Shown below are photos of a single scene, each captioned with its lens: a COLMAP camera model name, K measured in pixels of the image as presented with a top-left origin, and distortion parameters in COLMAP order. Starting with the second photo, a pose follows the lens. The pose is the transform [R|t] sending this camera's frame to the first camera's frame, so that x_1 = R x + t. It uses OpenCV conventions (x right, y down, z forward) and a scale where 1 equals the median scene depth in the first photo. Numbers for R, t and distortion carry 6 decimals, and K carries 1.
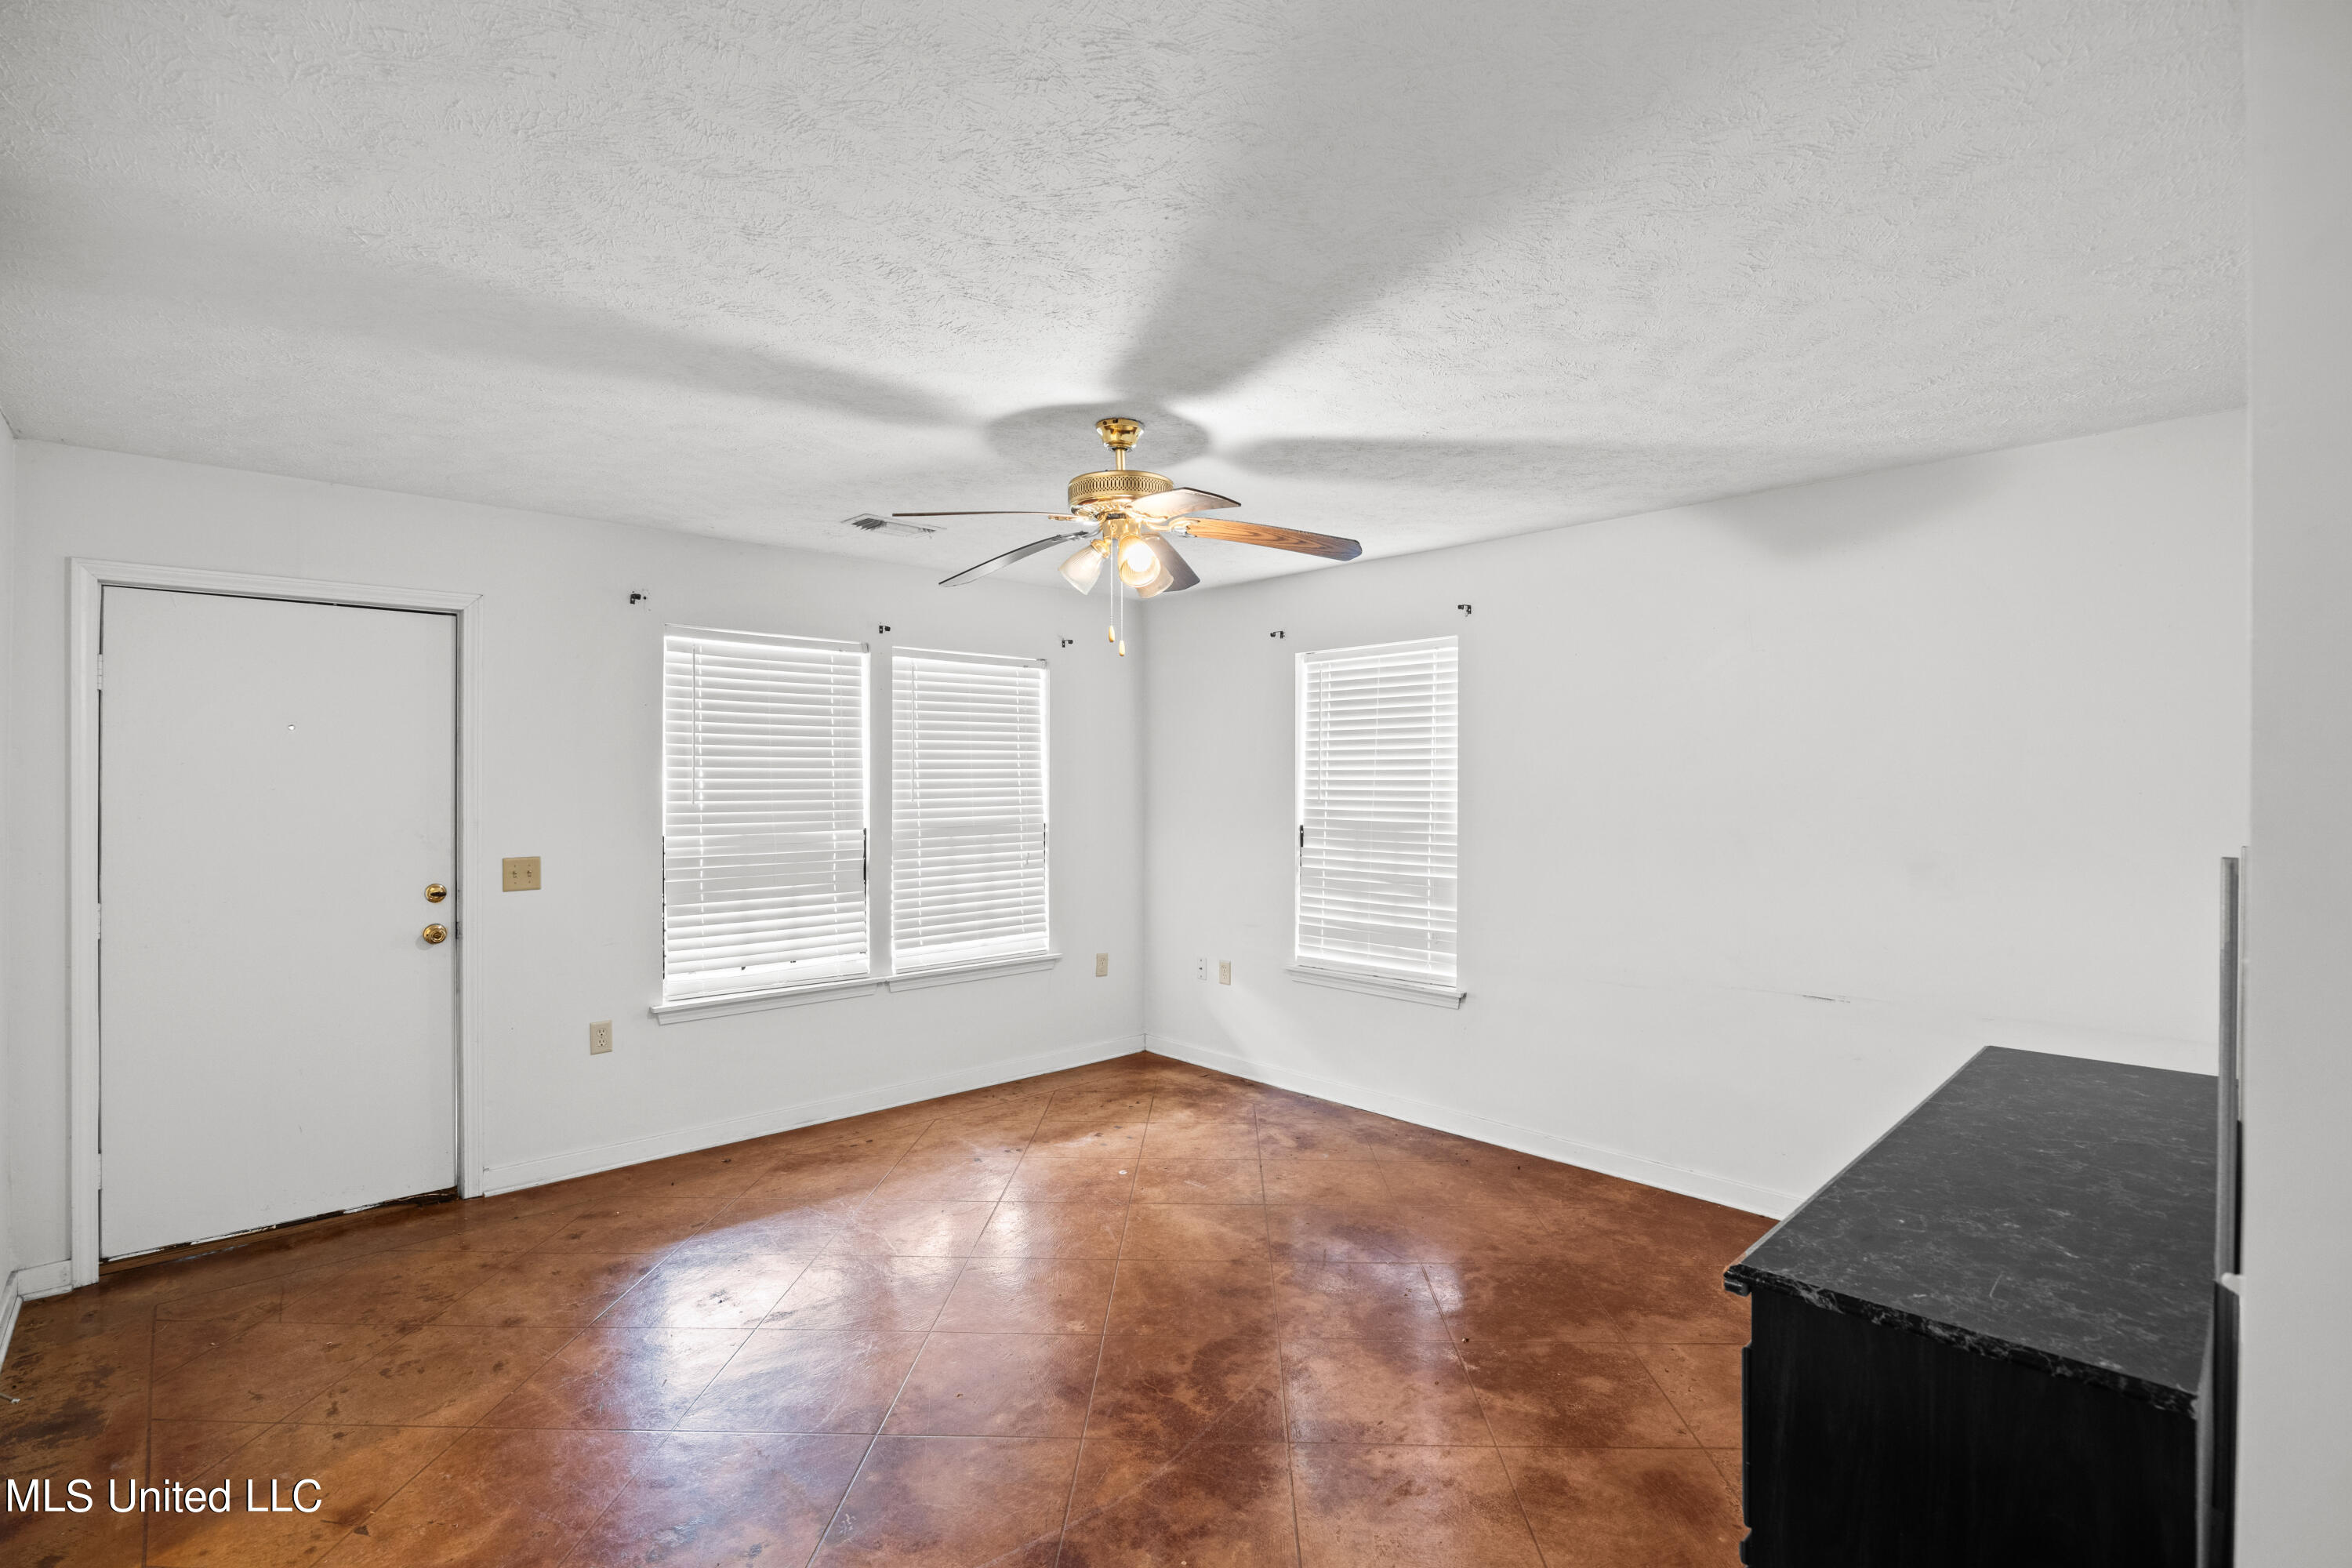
lens RADIAL K [[1077.6, 0, 1176.0], [0, 1077.6, 784.0], [0, 0, 1]] dist [-0.002067, -0.000075]
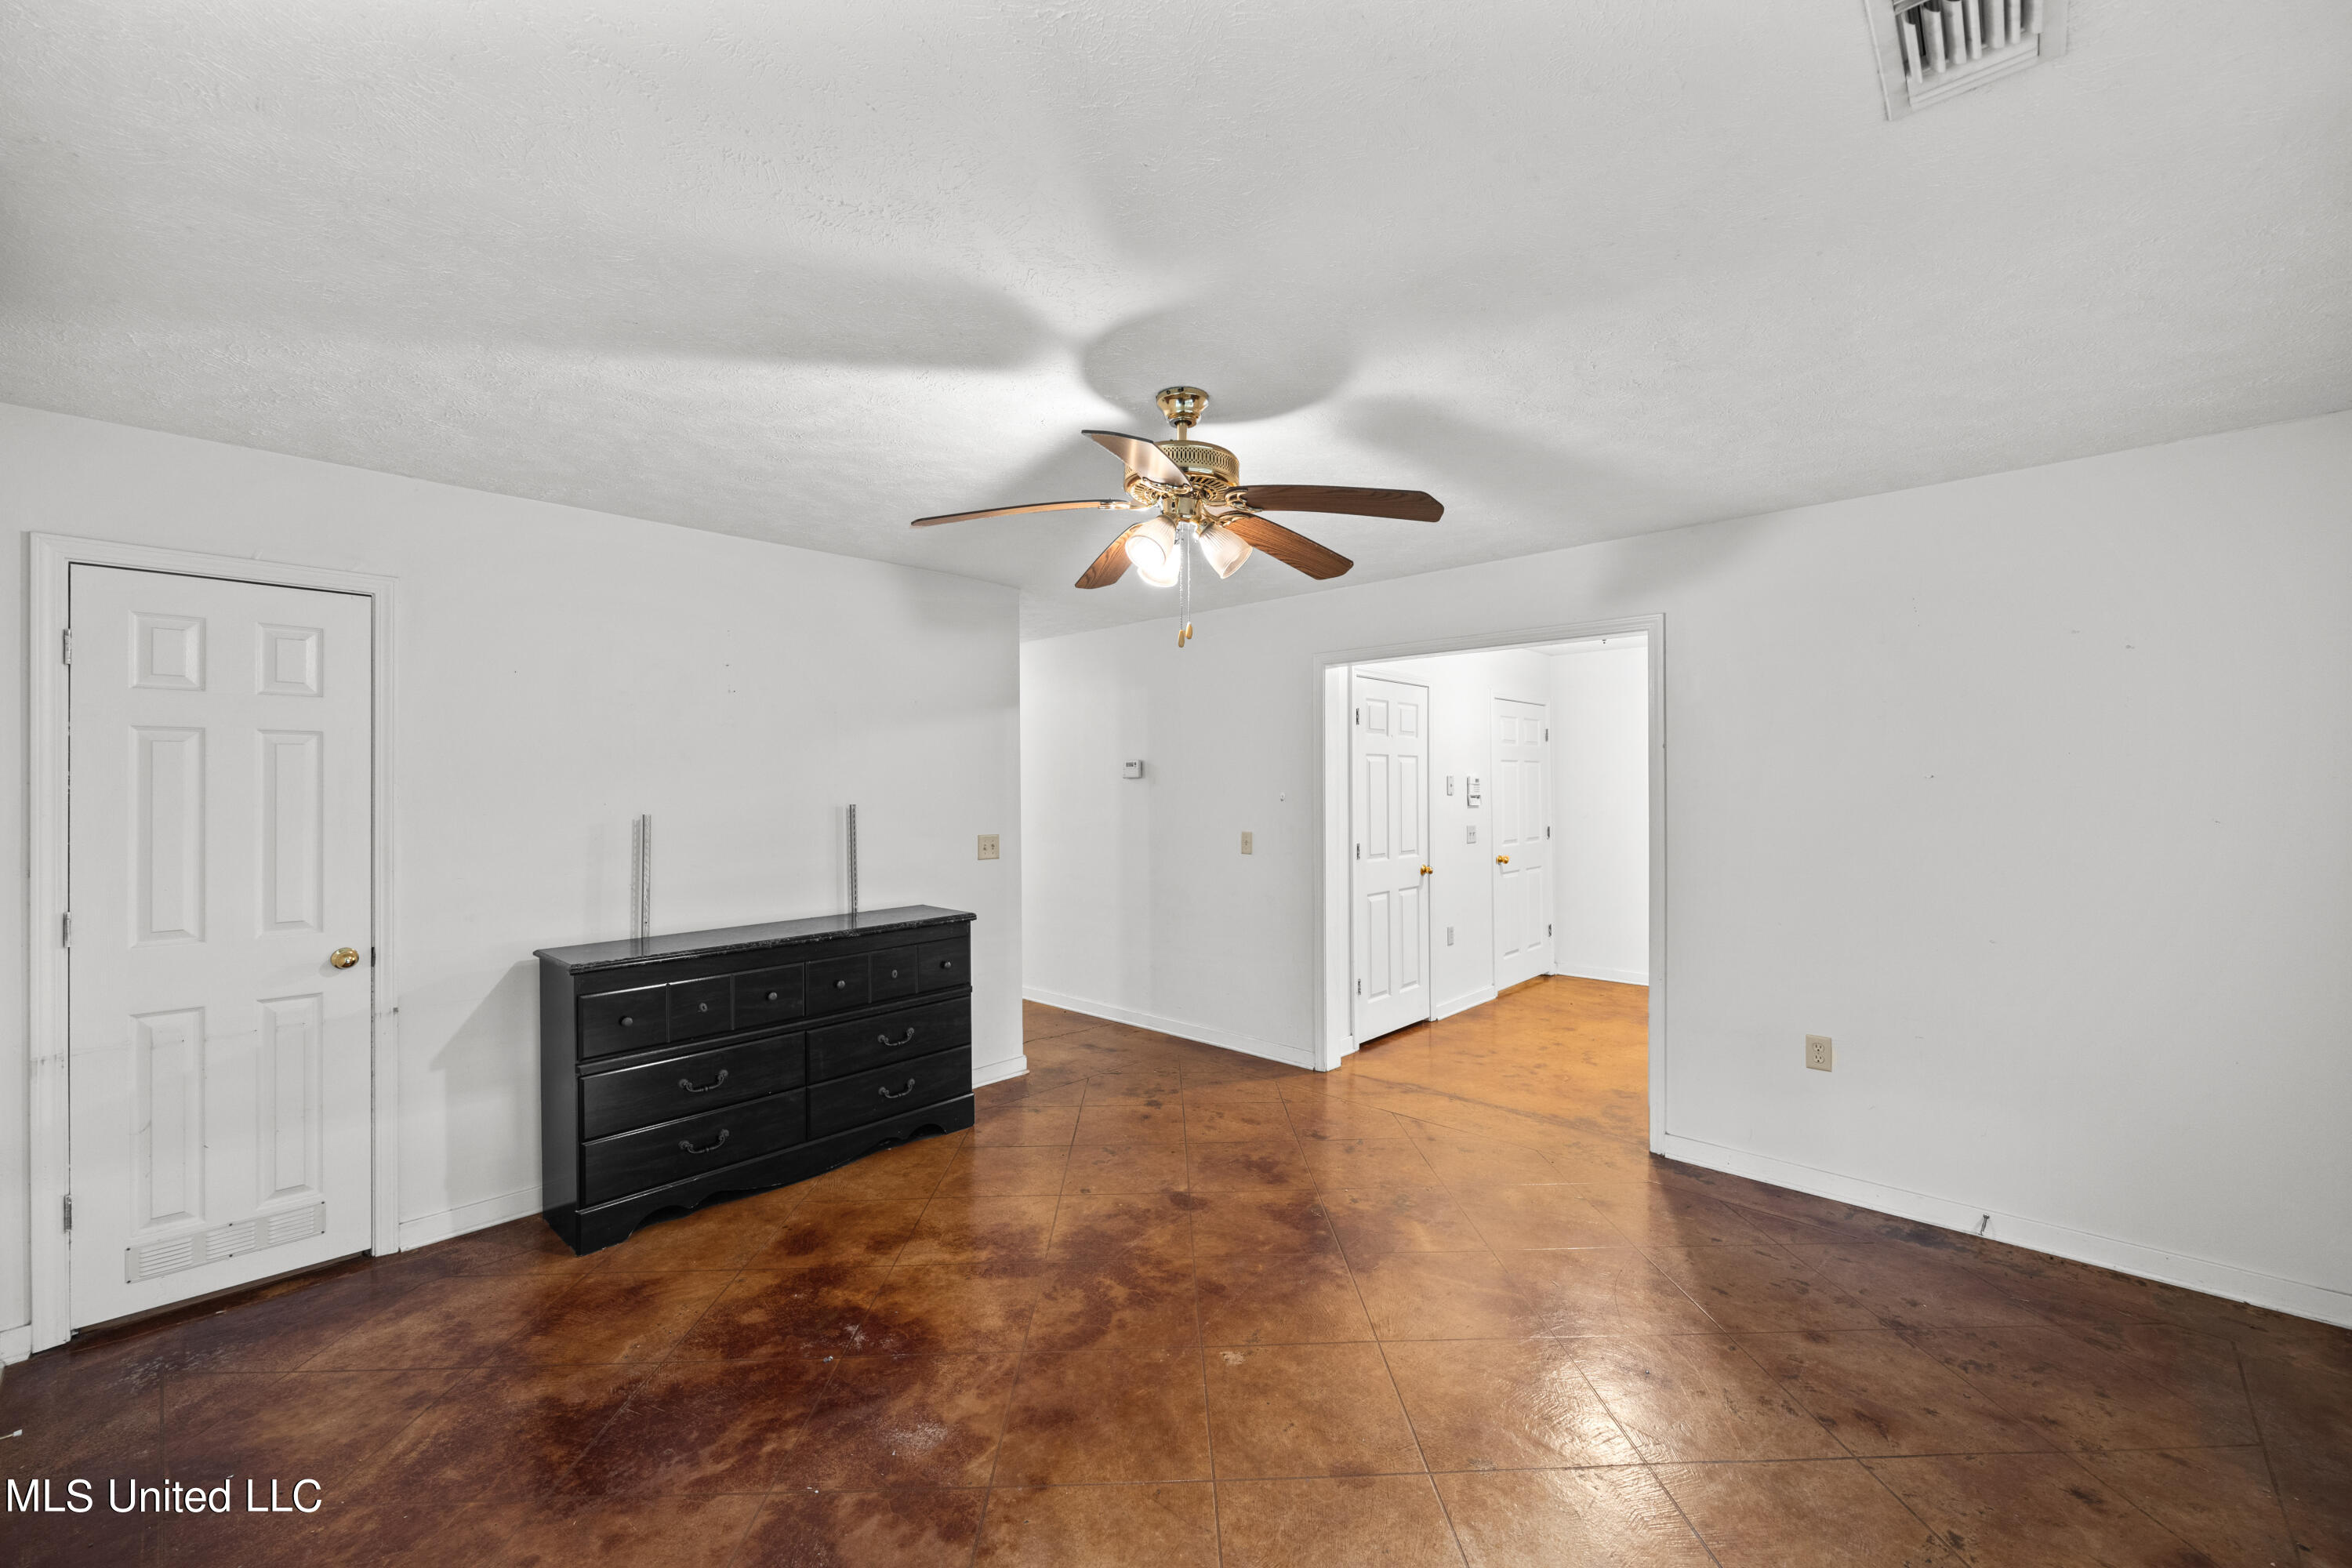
lens RADIAL K [[938.9, 0, 1176.0], [0, 938.9, 784.0], [0, 0, 1]] dist [-0.001558, -0.000155]
pose [[-0.998150, 0.006208, -0.060479, 0.002820], [0.006168, 0.999981, 0.000847, -0.000731], [0.060483, 0.000473, -0.998169, 1.385764]]
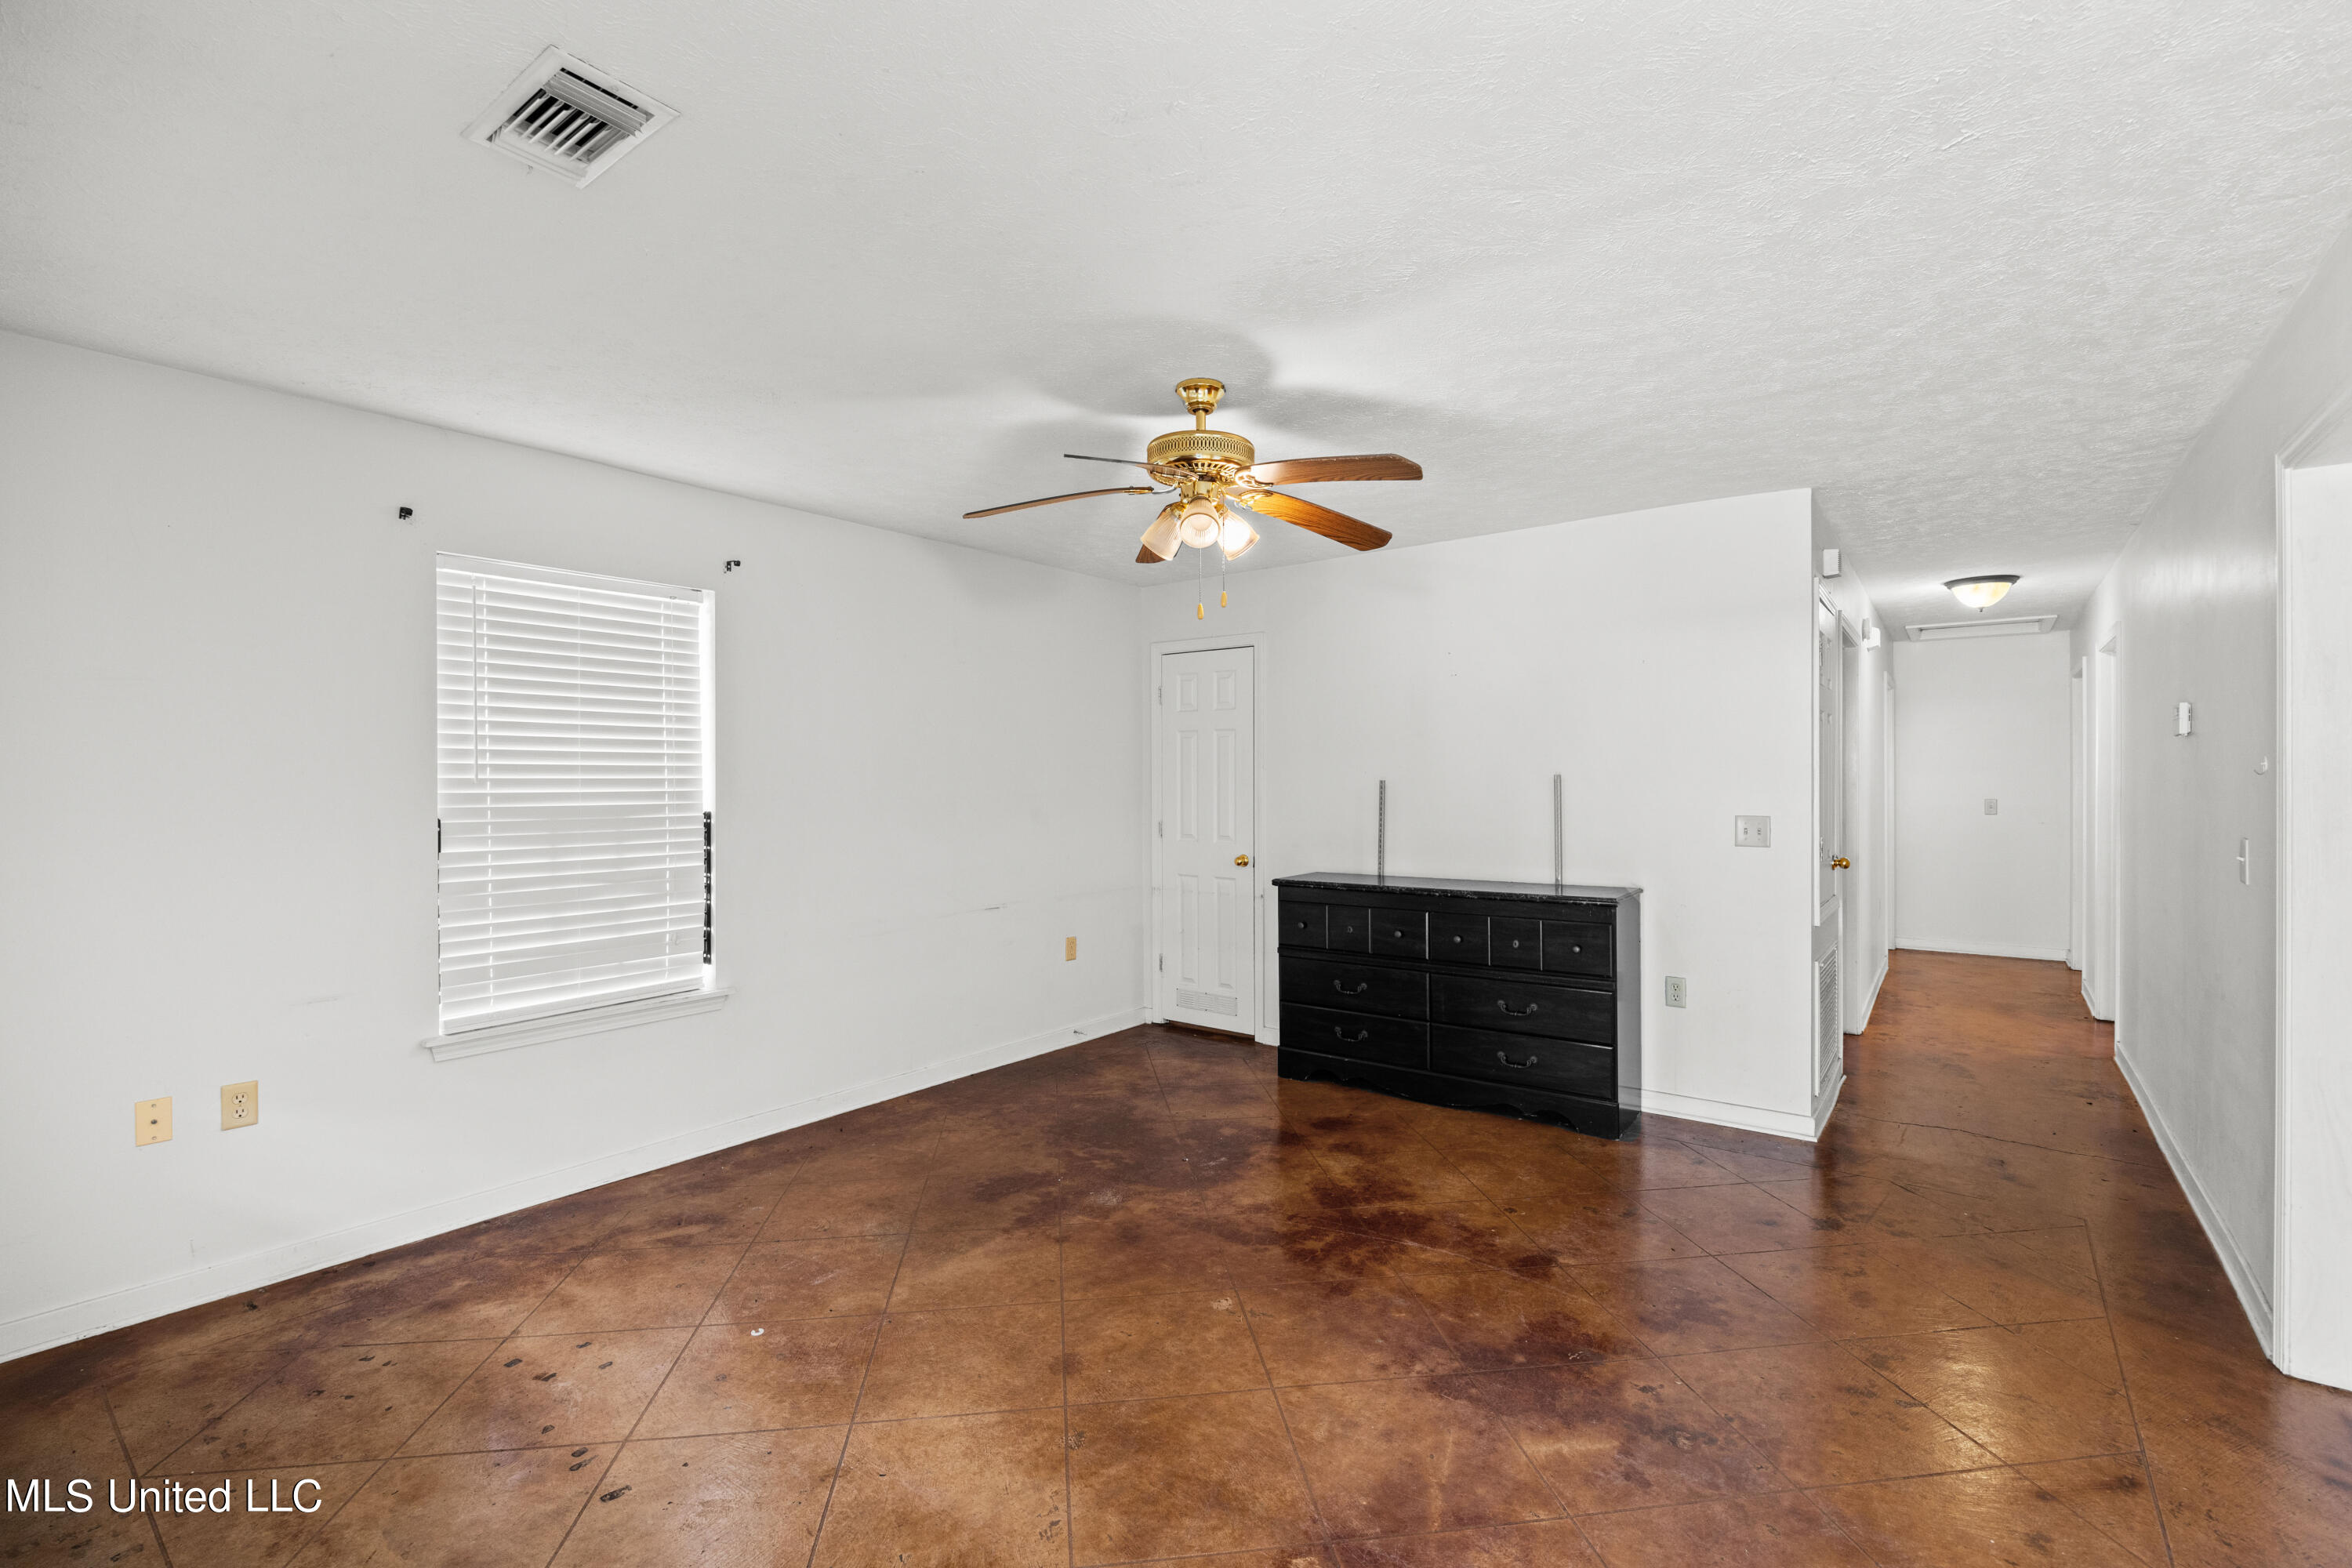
lens RADIAL K [[1023.1, 0, 1176.0], [0, 1023.1, 784.0], [0, 0, 1]] dist [-0.010661, 0.000536]
pose [[-0.151773, -0.001380, 0.988414, -0.754246], [0.007262, 0.999970, 0.002511, 0.026294], [-0.988389, 0.007559, -0.151758, 0.896805]]
